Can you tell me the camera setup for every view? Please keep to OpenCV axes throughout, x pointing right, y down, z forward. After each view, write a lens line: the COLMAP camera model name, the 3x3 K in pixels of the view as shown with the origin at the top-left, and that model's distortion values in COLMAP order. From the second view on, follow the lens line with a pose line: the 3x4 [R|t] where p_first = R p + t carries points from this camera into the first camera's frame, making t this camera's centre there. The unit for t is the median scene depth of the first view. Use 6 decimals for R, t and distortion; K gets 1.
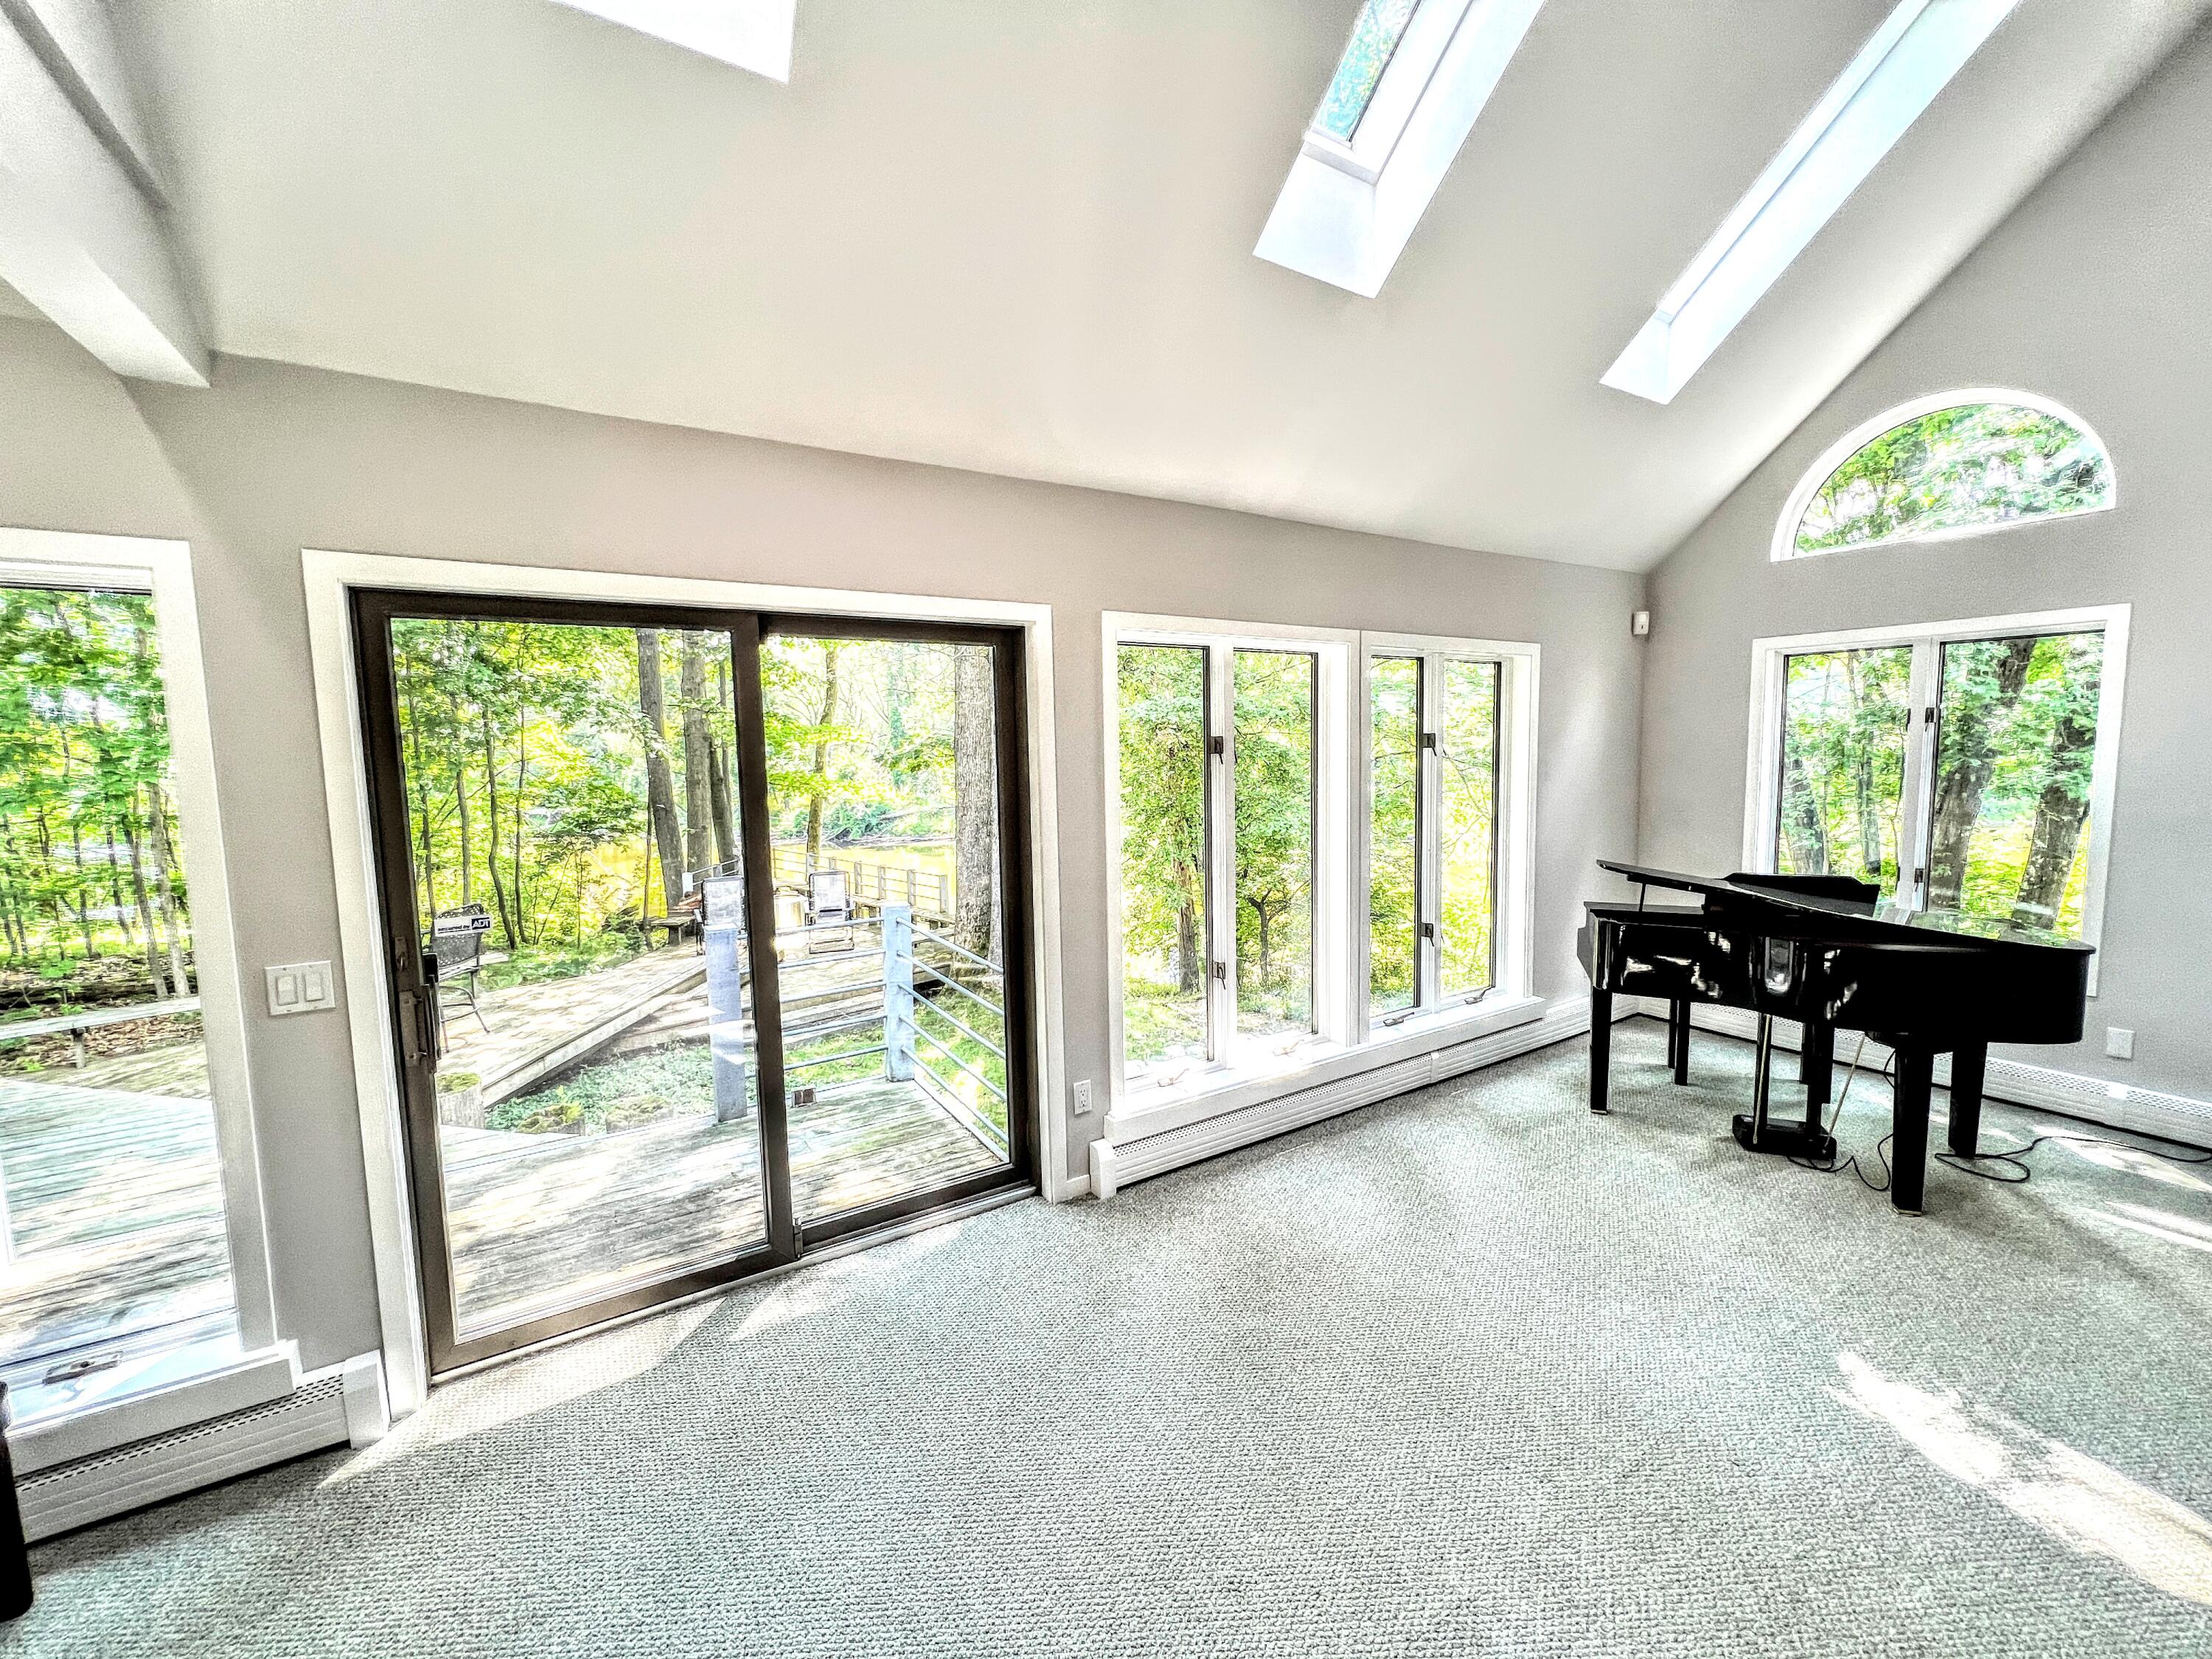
lens RADIAL K [[874.9, 0, 1104.0], [0, 874.9, 824.6], [0, 0, 1]] dist [-0.002740, 0.000446]
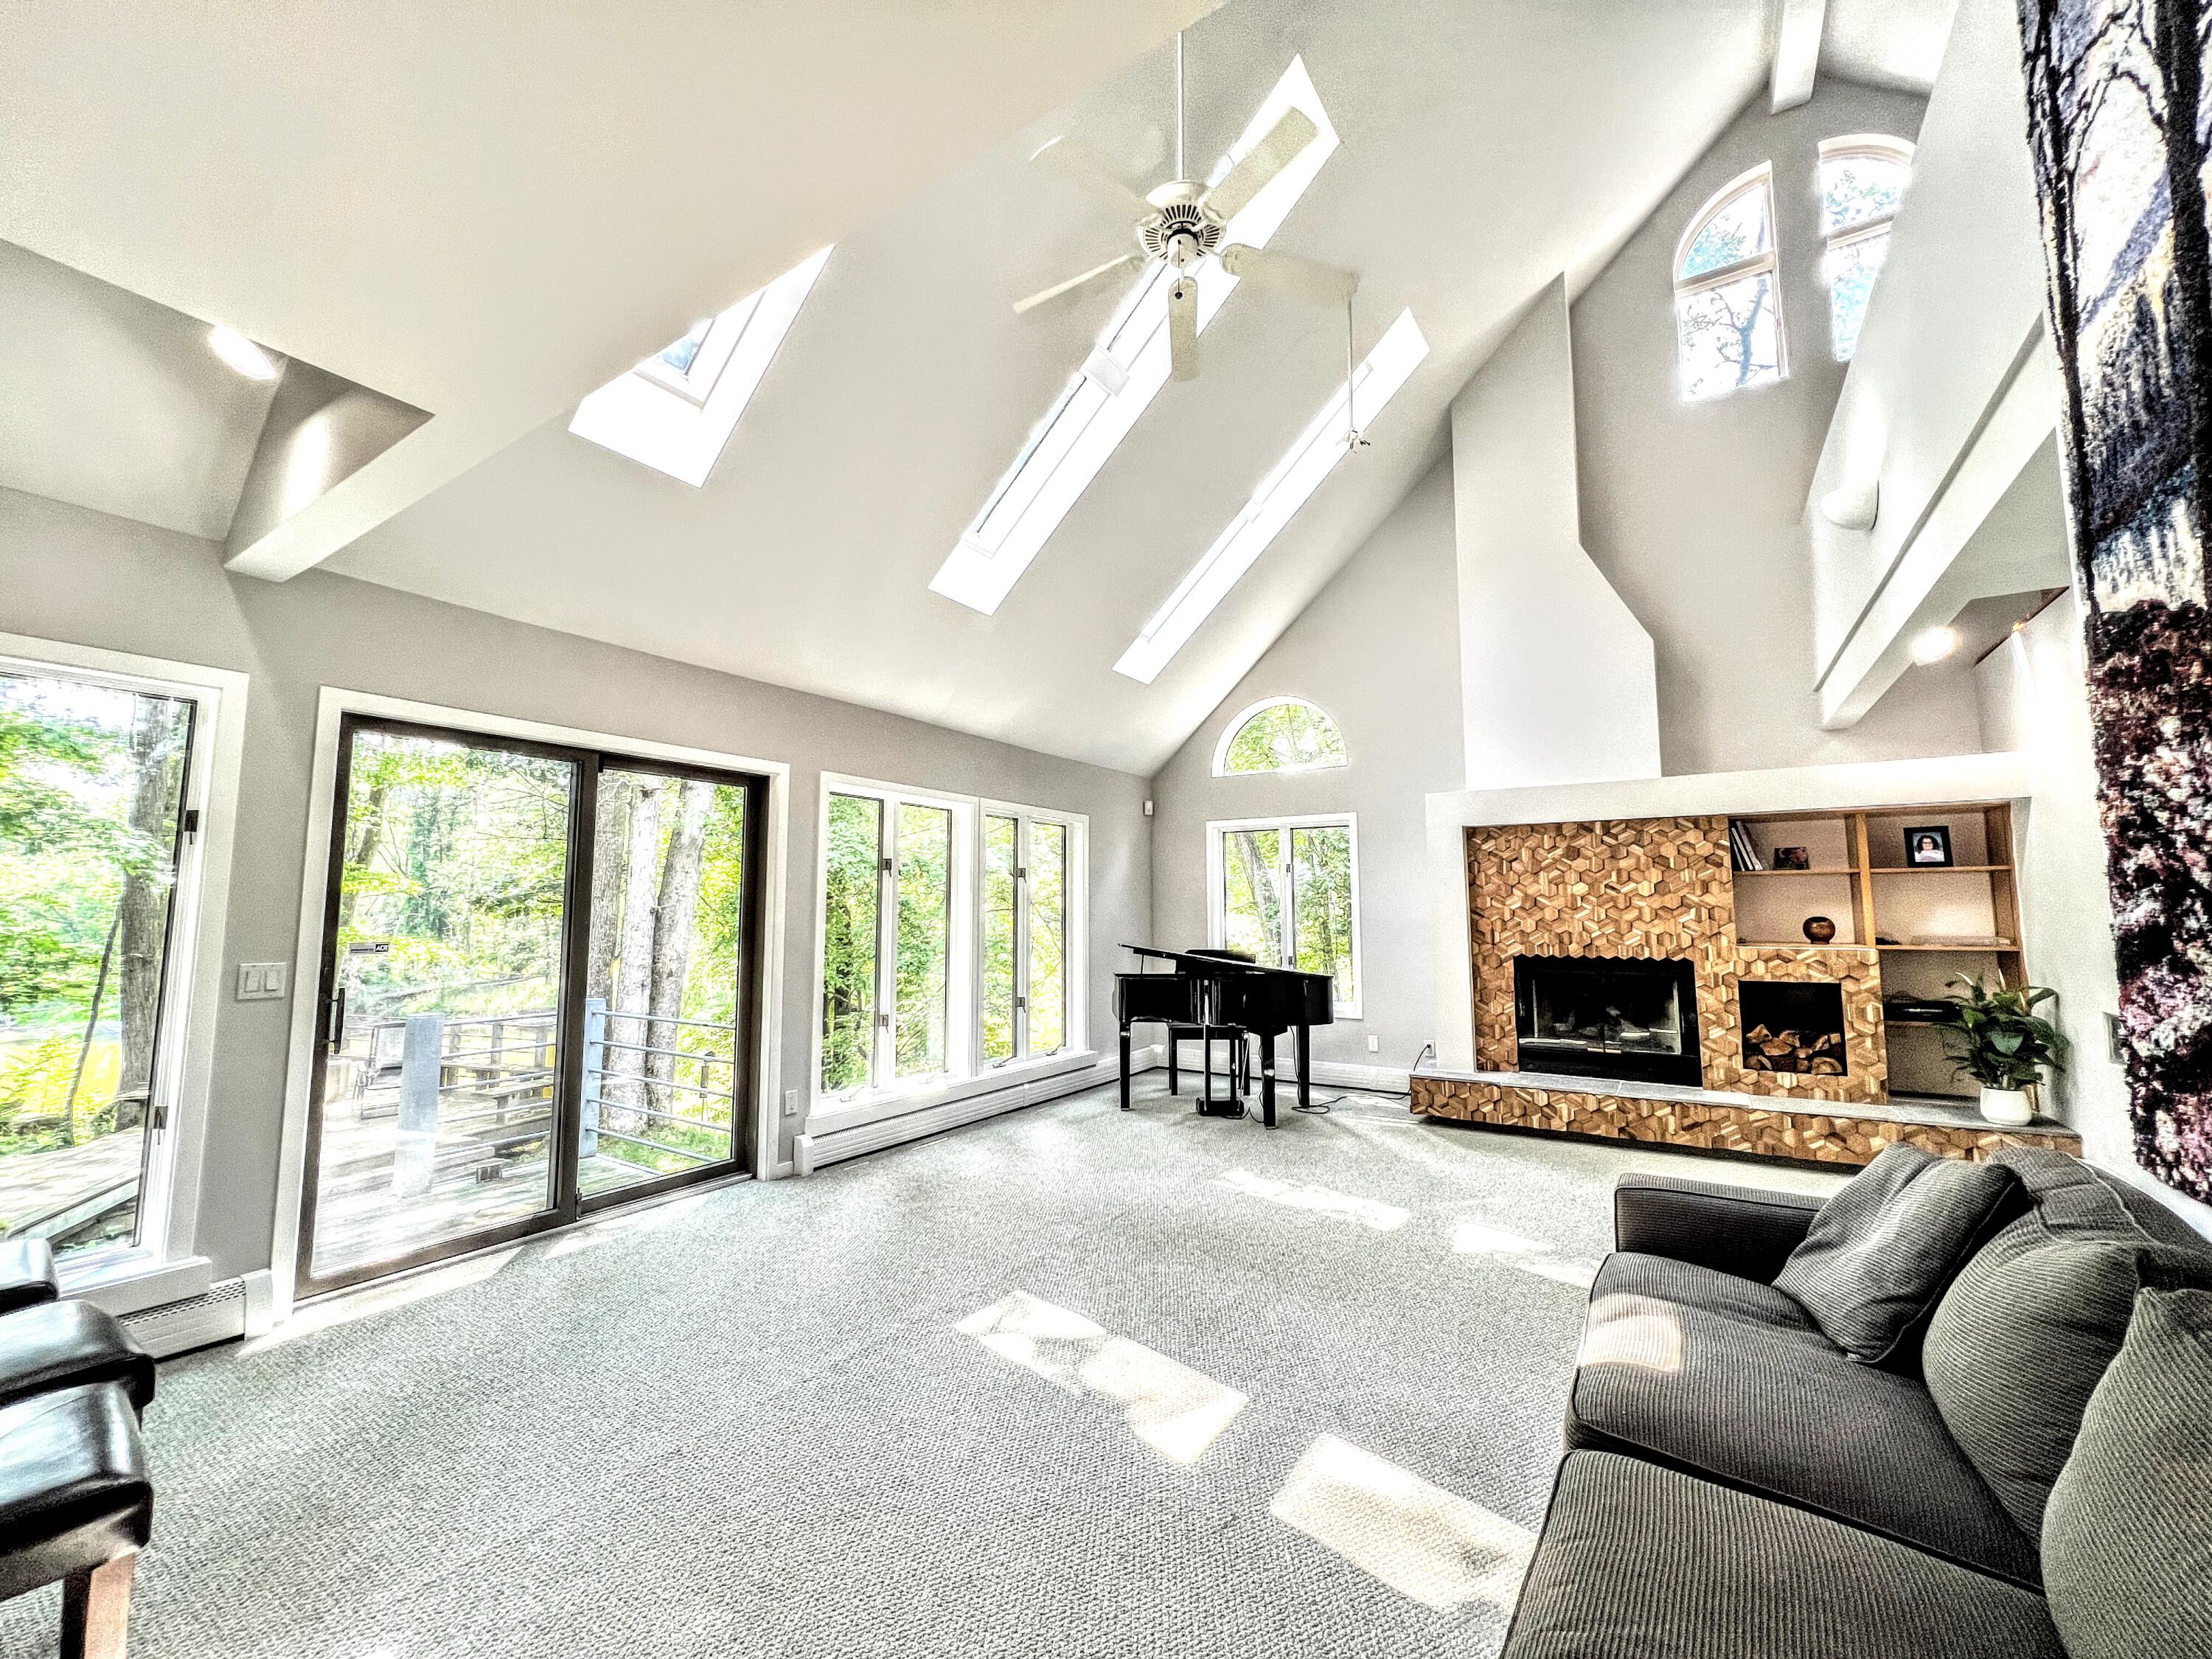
lens RADIAL K [[874.9, 0, 1104.0], [0, 874.9, 824.6], [0, 0, 1]] dist [-0.002740, 0.000446]
pose [[0.902746, 0.060916, 0.425838, -0.196231], [0.023962, 0.981265, -0.191169, 0.151551], [-0.429505, 0.182781, 0.884374, -0.546952]]
